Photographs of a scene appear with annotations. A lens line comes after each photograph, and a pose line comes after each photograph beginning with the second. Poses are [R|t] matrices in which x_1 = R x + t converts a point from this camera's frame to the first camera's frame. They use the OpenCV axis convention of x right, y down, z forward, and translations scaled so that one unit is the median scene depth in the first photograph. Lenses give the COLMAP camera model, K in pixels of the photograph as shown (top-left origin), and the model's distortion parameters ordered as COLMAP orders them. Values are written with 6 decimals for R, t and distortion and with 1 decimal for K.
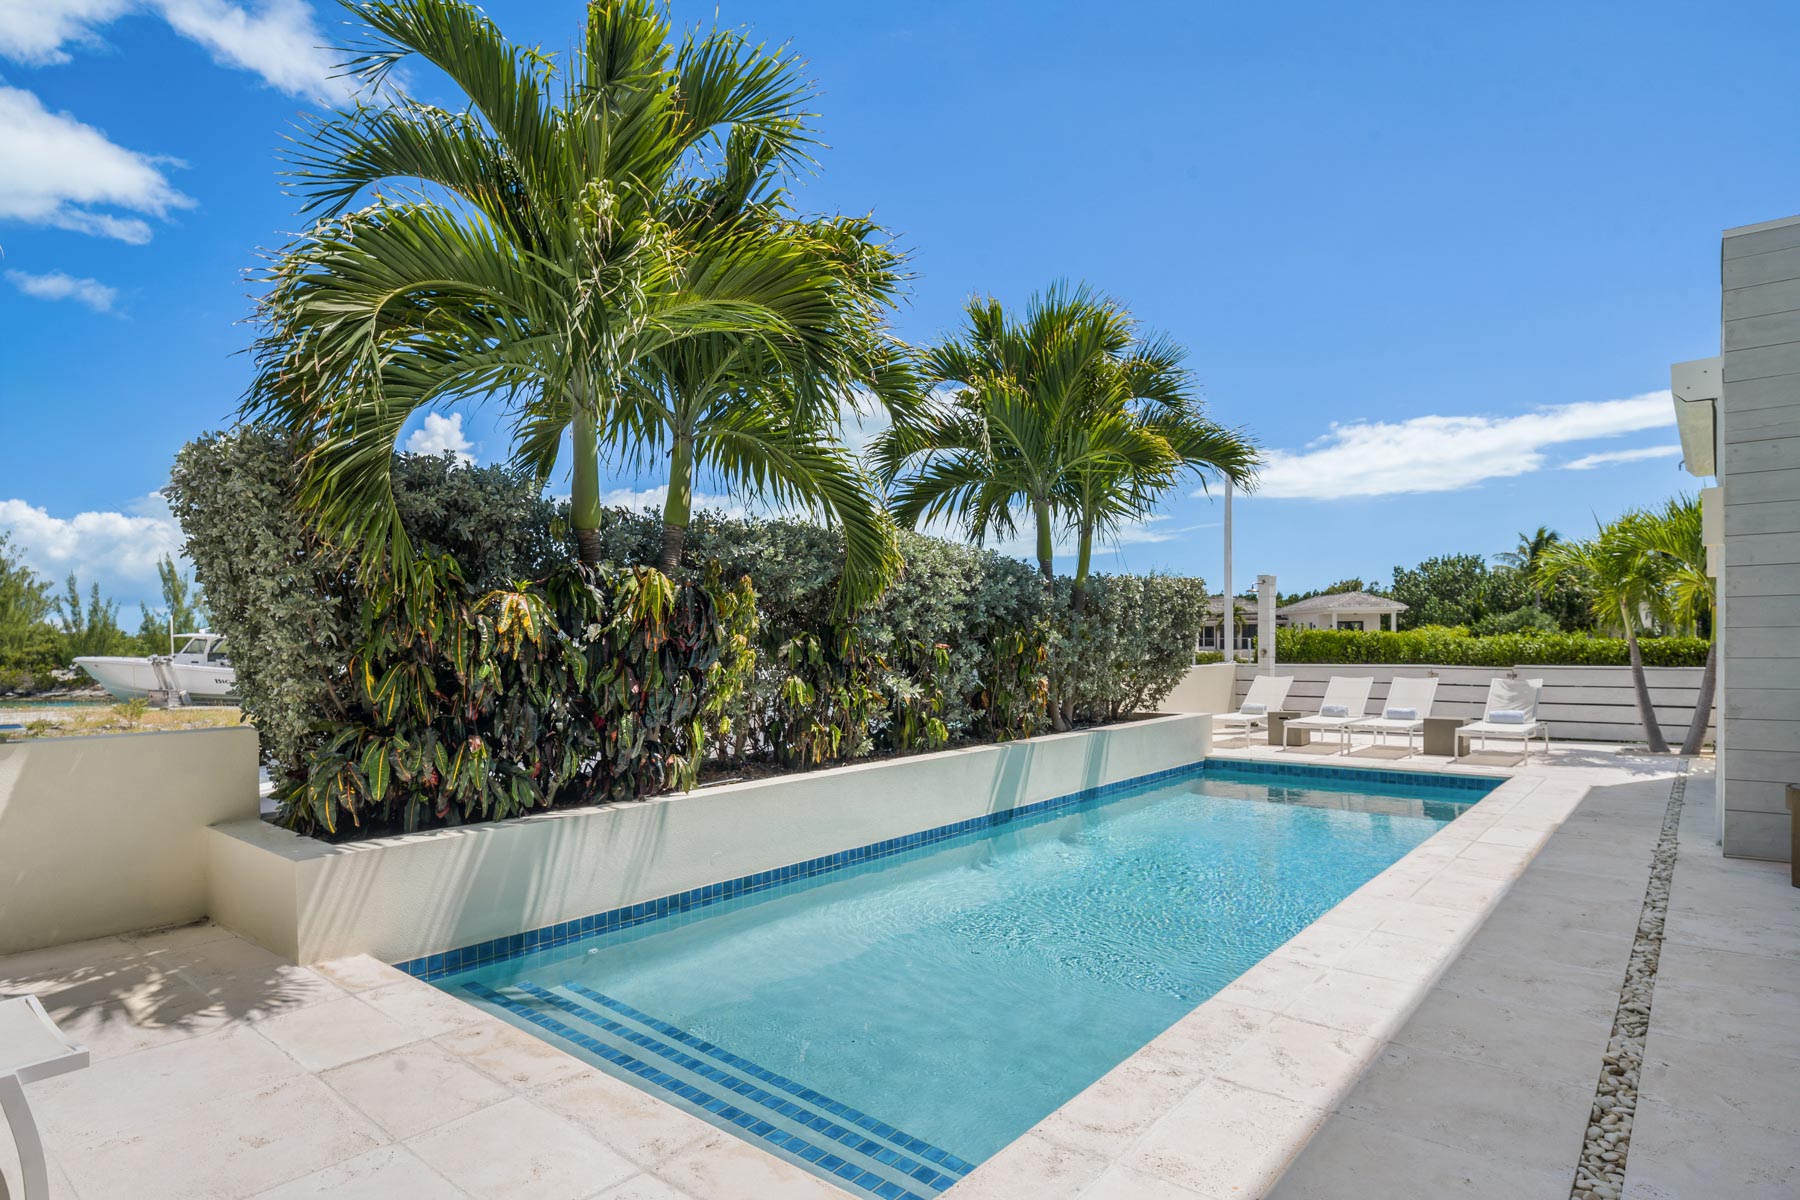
lens RADIAL K [[983.0, 0, 901.0], [0, 983.0, 631.1], [0, 0, 1]] dist [0.054785, -0.000166]
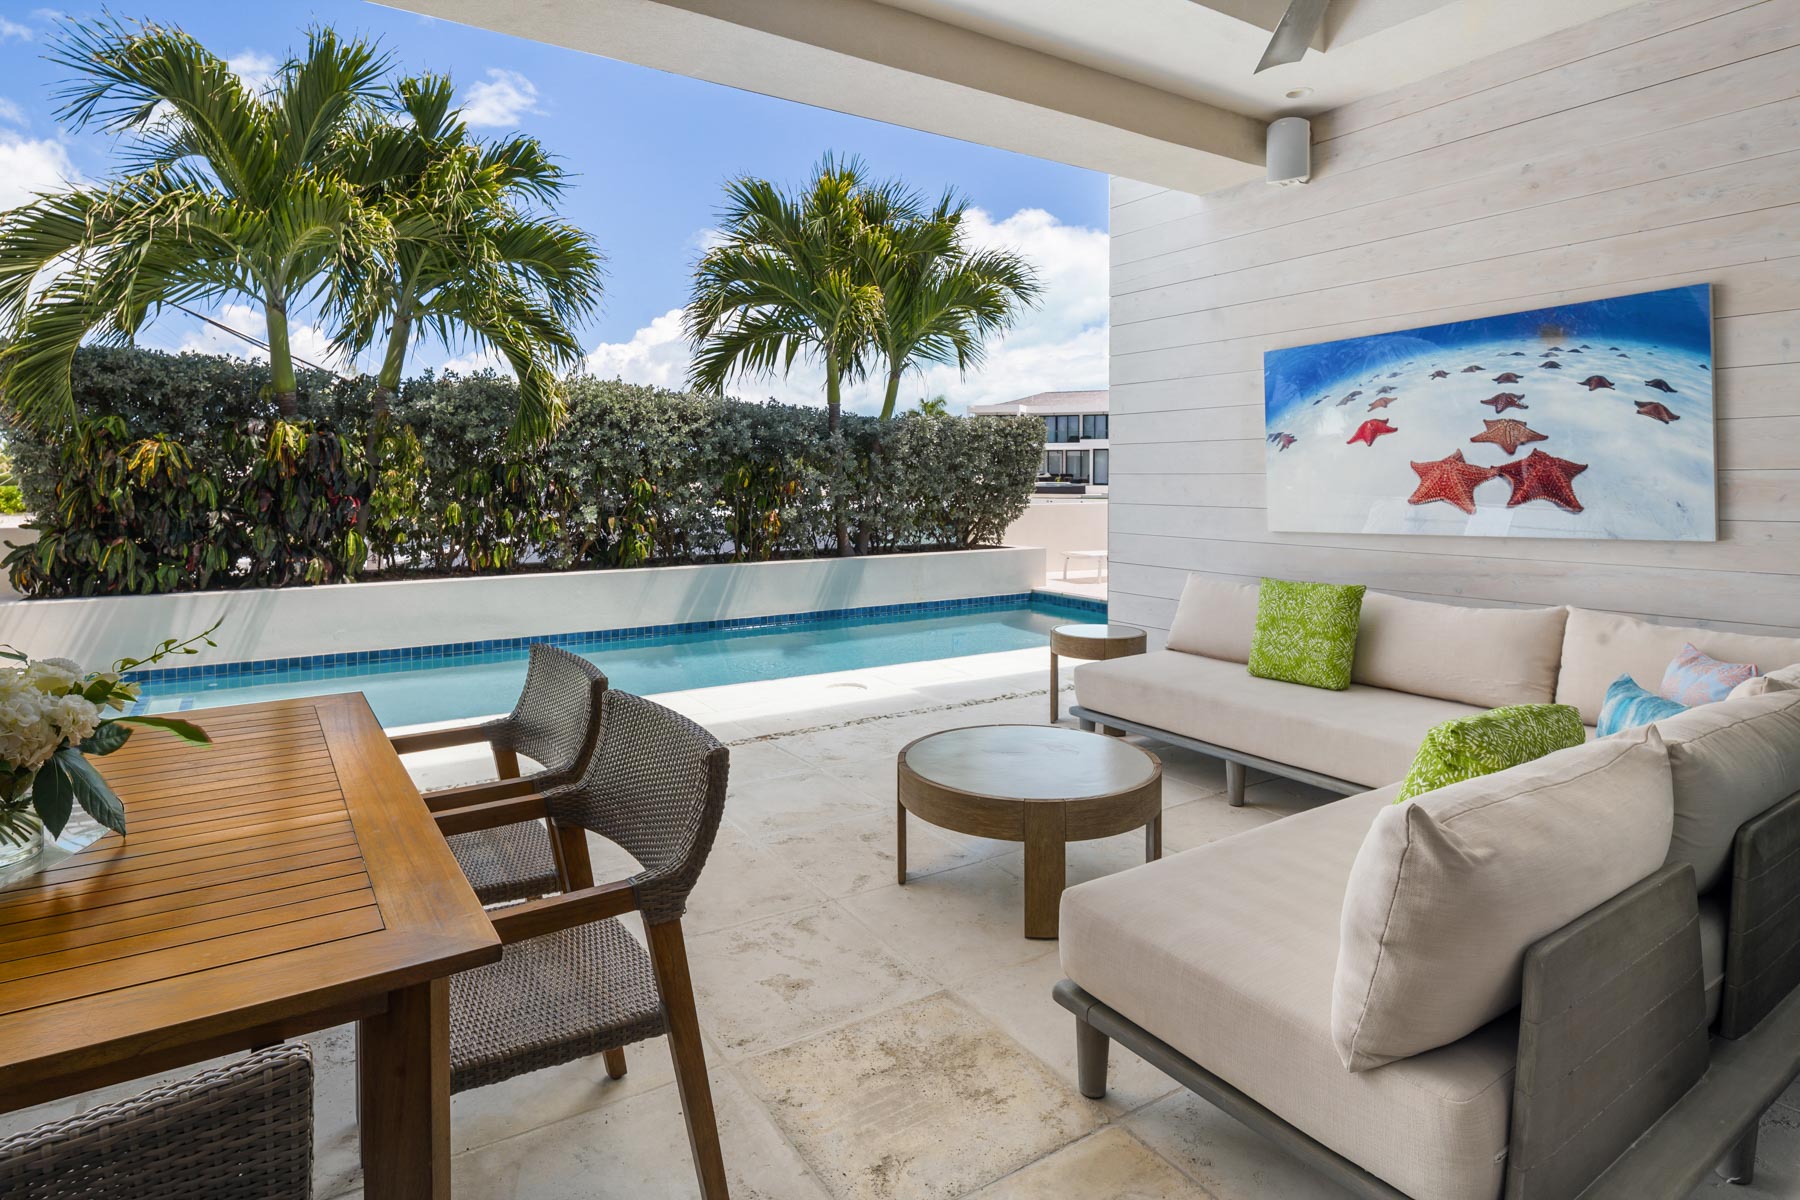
lens RADIAL K [[988.4, 0, 903.7], [0, 988.4, 520.4], [0, 0, 1]] dist [-0.002276, -0.001517]
pose [[0.946434, 0.012443, -0.322656, 0.706343], [0.002903, 0.998889, 0.047037, 0.008388], [0.322883, -0.045454, 0.945347, -0.019270]]
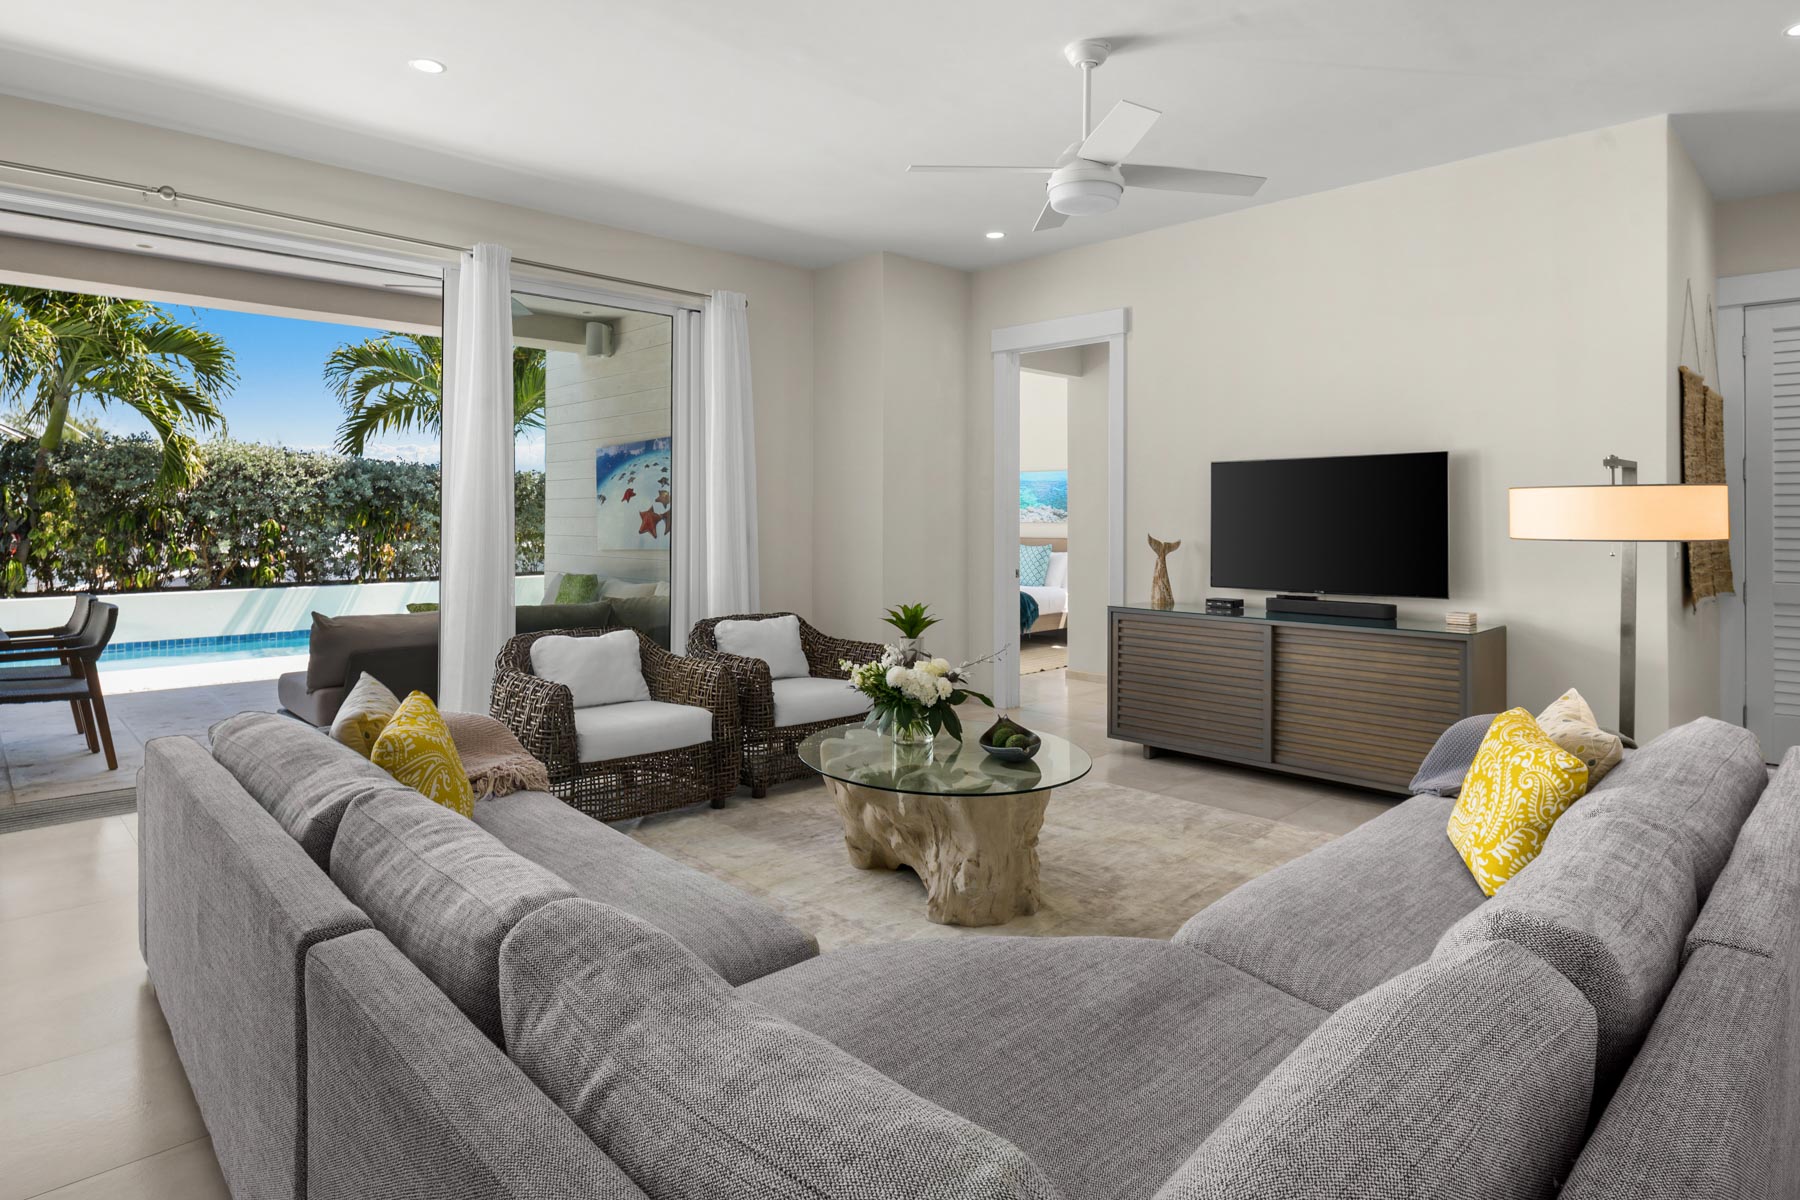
lens RADIAL K [[988.4, 0, 903.7], [0, 988.4, 520.4], [0, 0, 1]] dist [-0.002276, -0.001517]
pose [[0.991081, 0.000292, -0.133263, 1.205171], [0.000698, 0.999973, 0.007380, 0.004192], [0.133262, -0.007408, 0.991053, -0.392272]]
